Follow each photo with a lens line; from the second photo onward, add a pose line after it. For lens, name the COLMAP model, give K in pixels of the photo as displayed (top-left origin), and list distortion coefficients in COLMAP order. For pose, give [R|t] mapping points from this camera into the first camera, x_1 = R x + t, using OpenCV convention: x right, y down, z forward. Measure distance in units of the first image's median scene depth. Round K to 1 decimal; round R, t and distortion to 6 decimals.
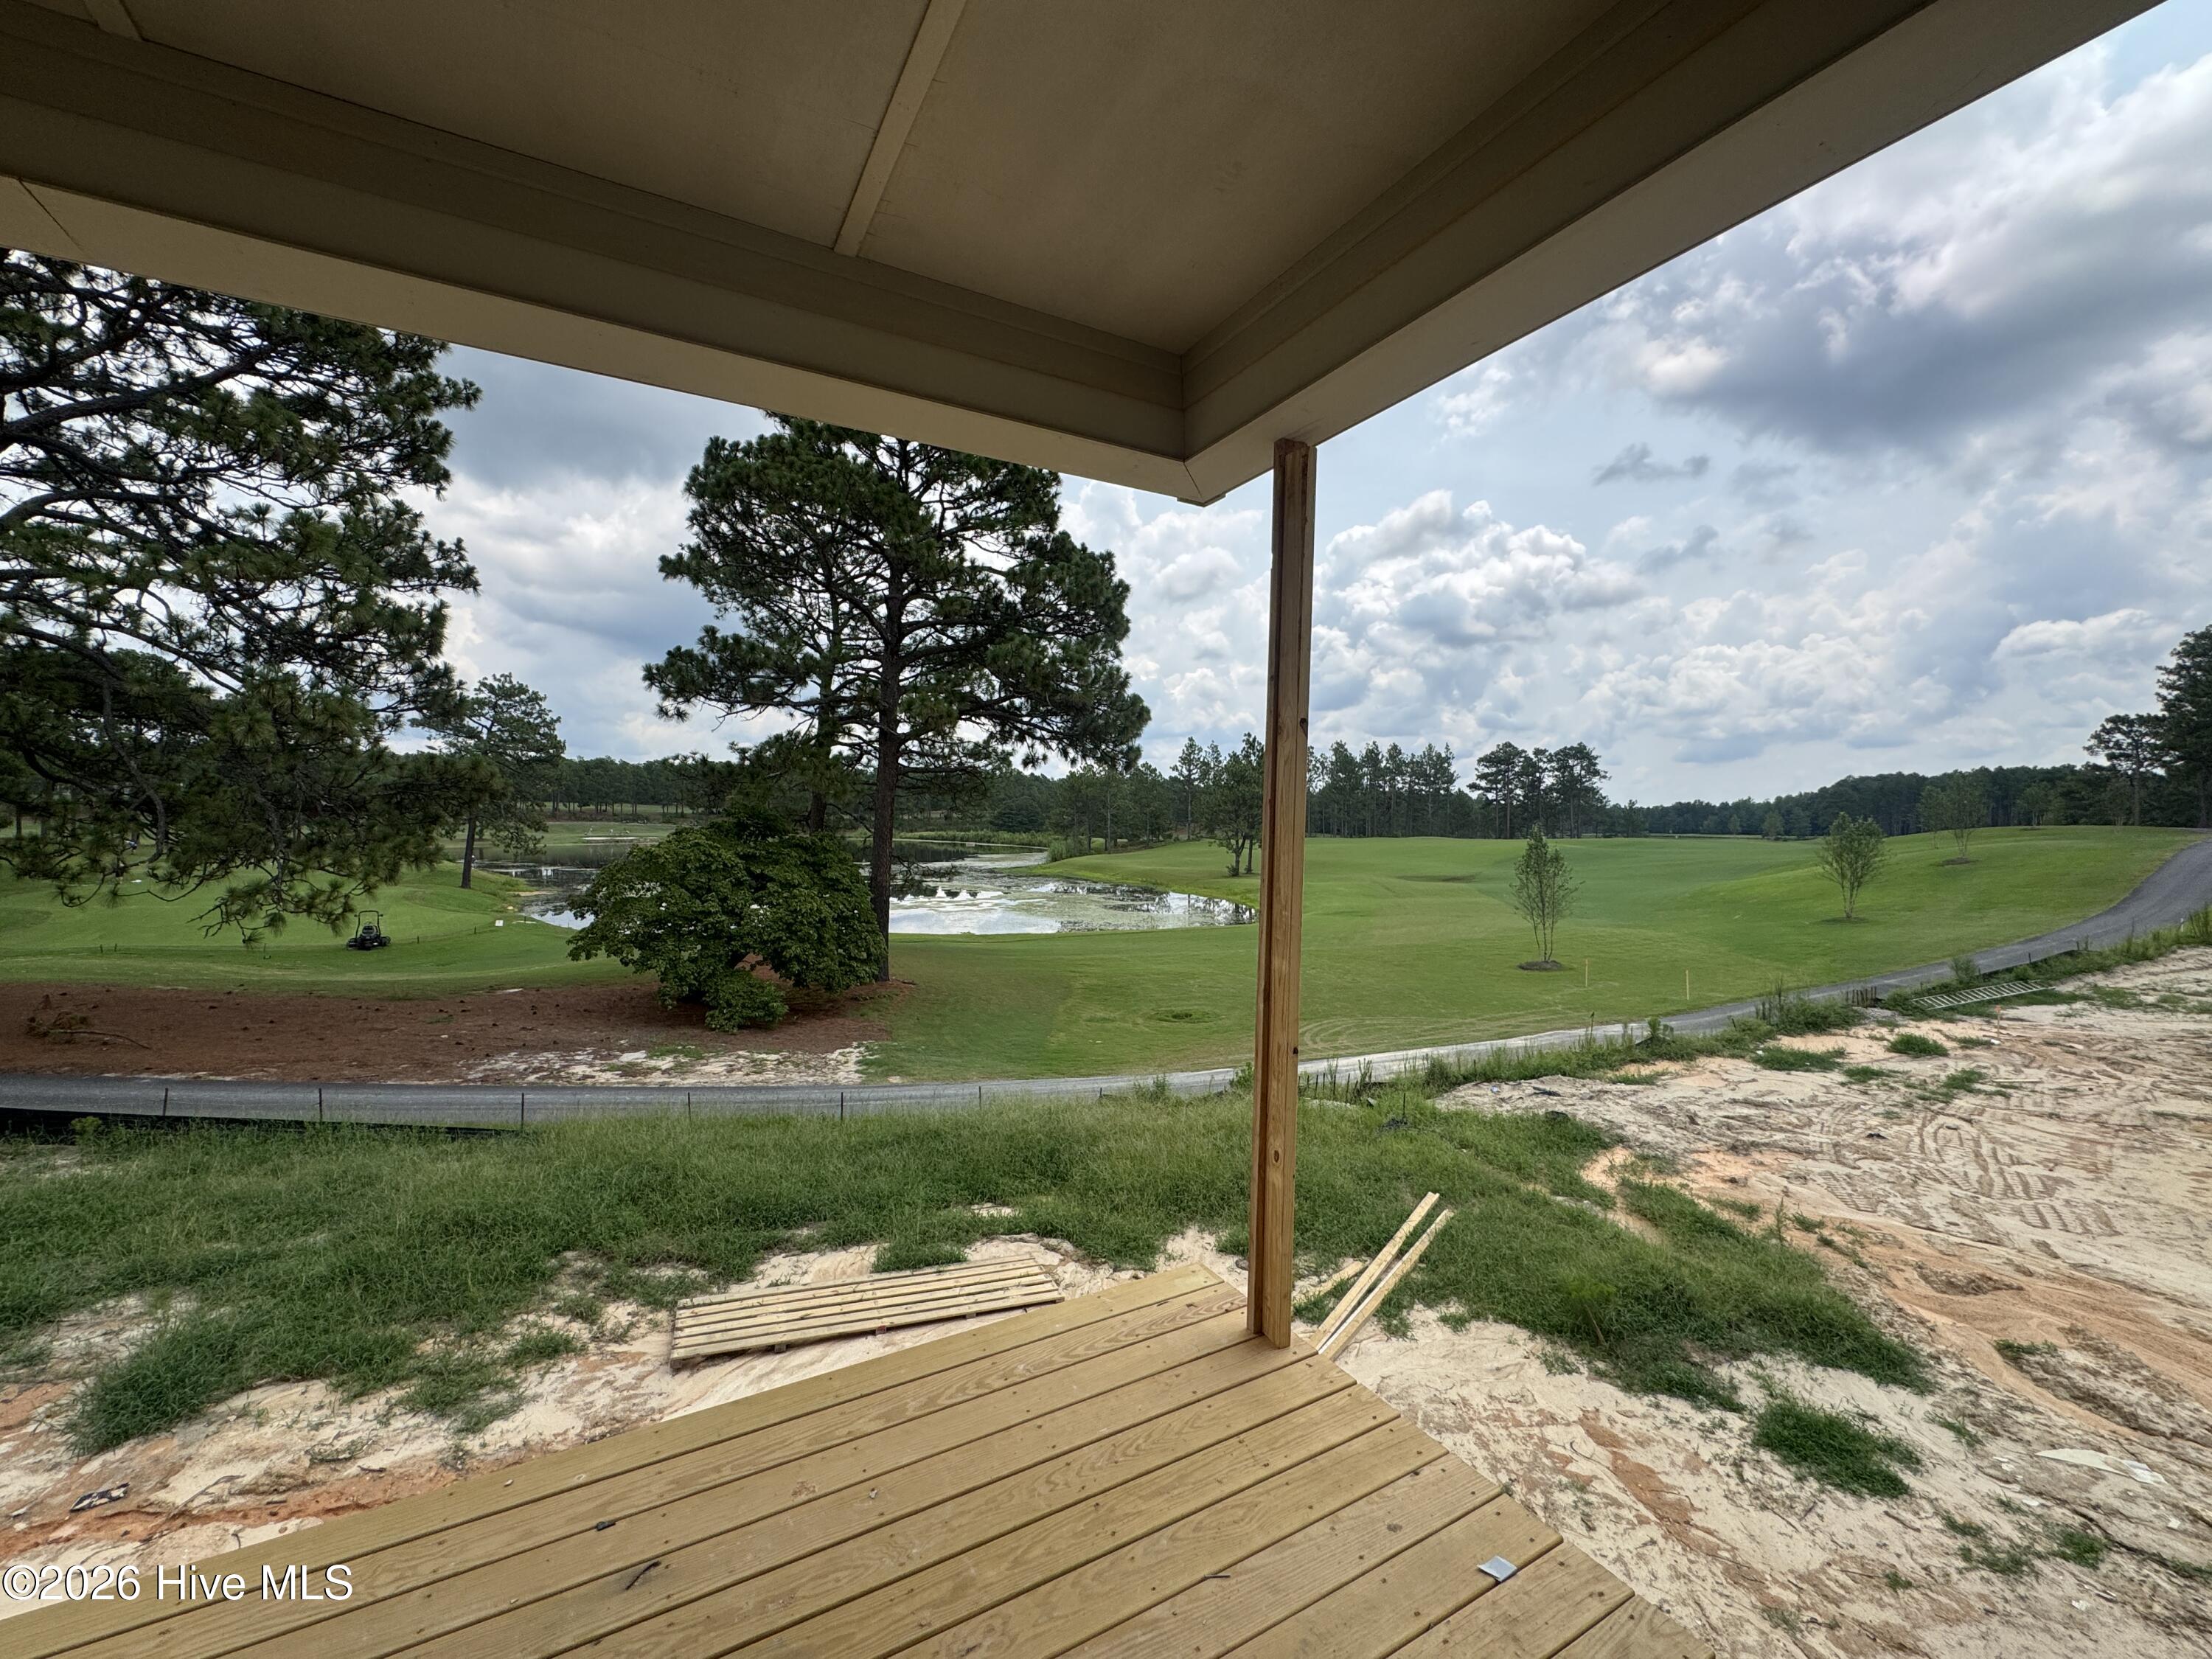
lens RADIAL K [[884.1, 0, 1105.6], [0, 884.1, 827.1], [0, 0, 1]] dist [-0.002677, 0.000630]
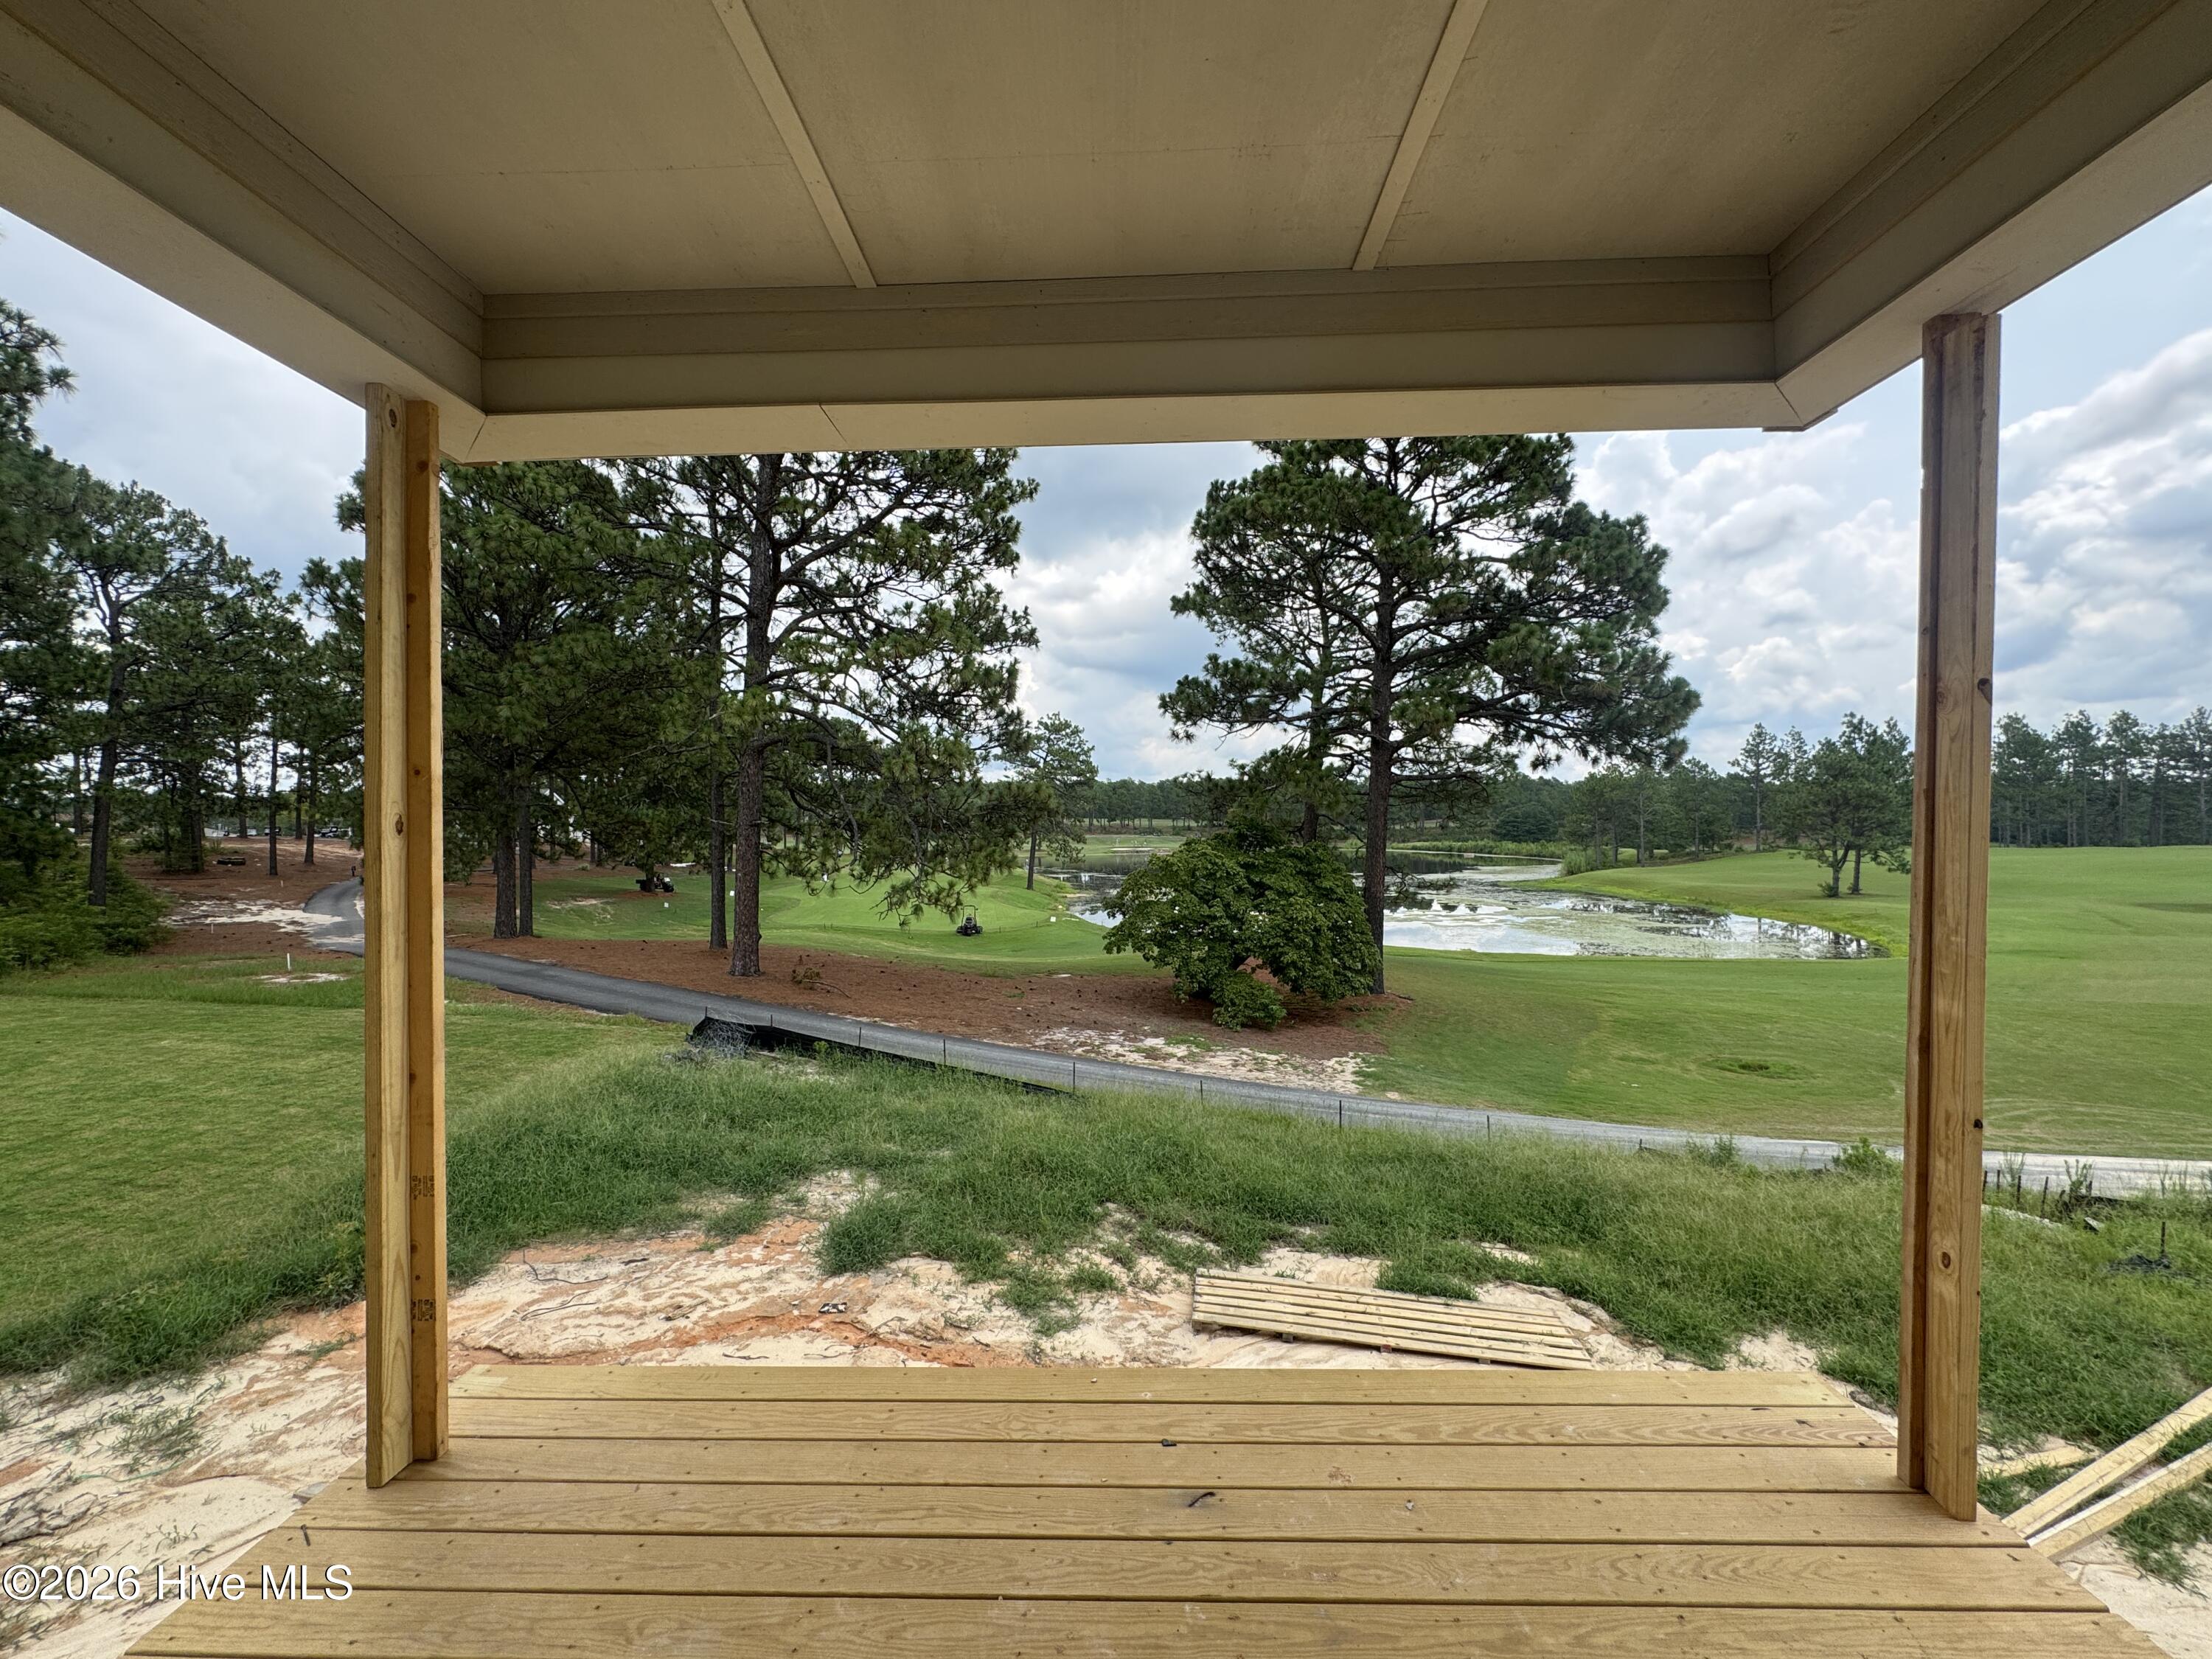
lens RADIAL K [[884.1, 0, 1103.4], [0, 884.1, 827.6], [0, 0, 1]] dist [-0.002677, 0.000630]
pose [[0.856042, -0.013138, -0.516739, -0.003561], [0.007182, 0.999883, -0.013525, 0.000873], [0.516856, 0.007867, 0.856036, -0.002644]]
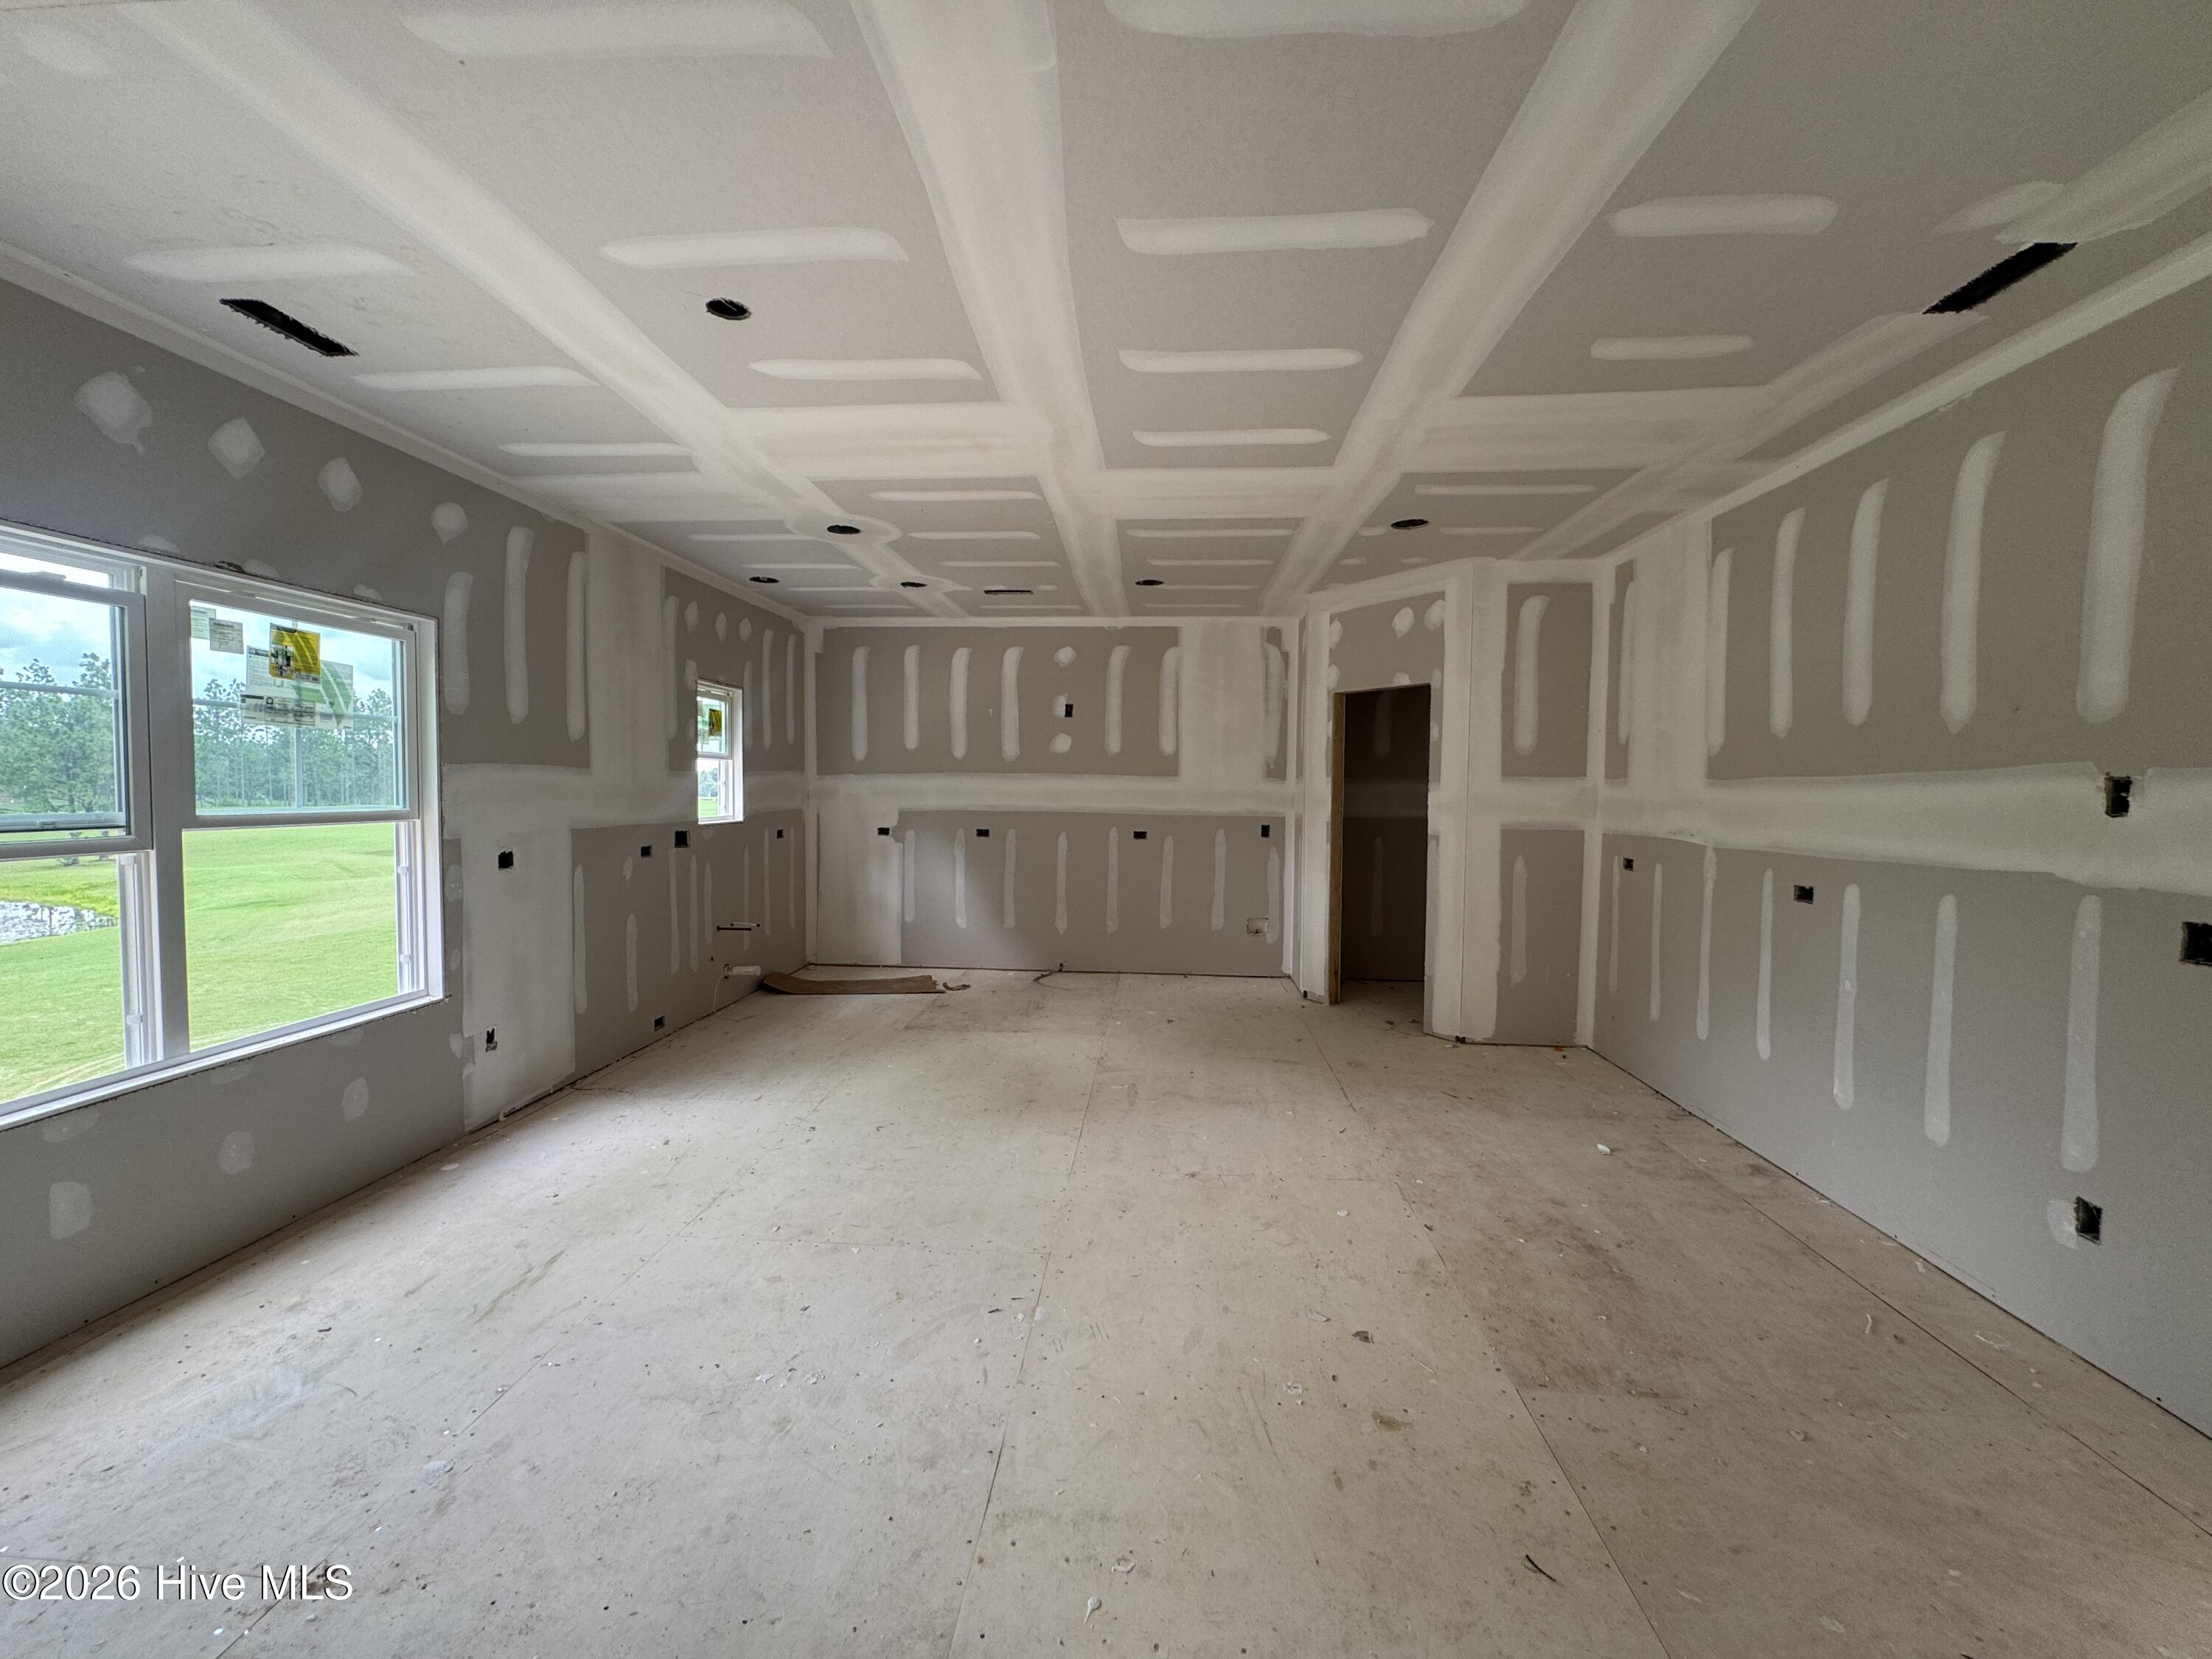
lens RADIAL K [[884.1, 0, 1103.9], [0, 884.1, 827.2], [0, 0, 1]] dist [-0.002677, 0.000630]
pose [[0.554806, -0.036163, 0.831193, 0.131927], [0.002025, 0.999111, 0.042117, -0.002266], [-0.831977, -0.021684, 0.554386, -0.127060]]
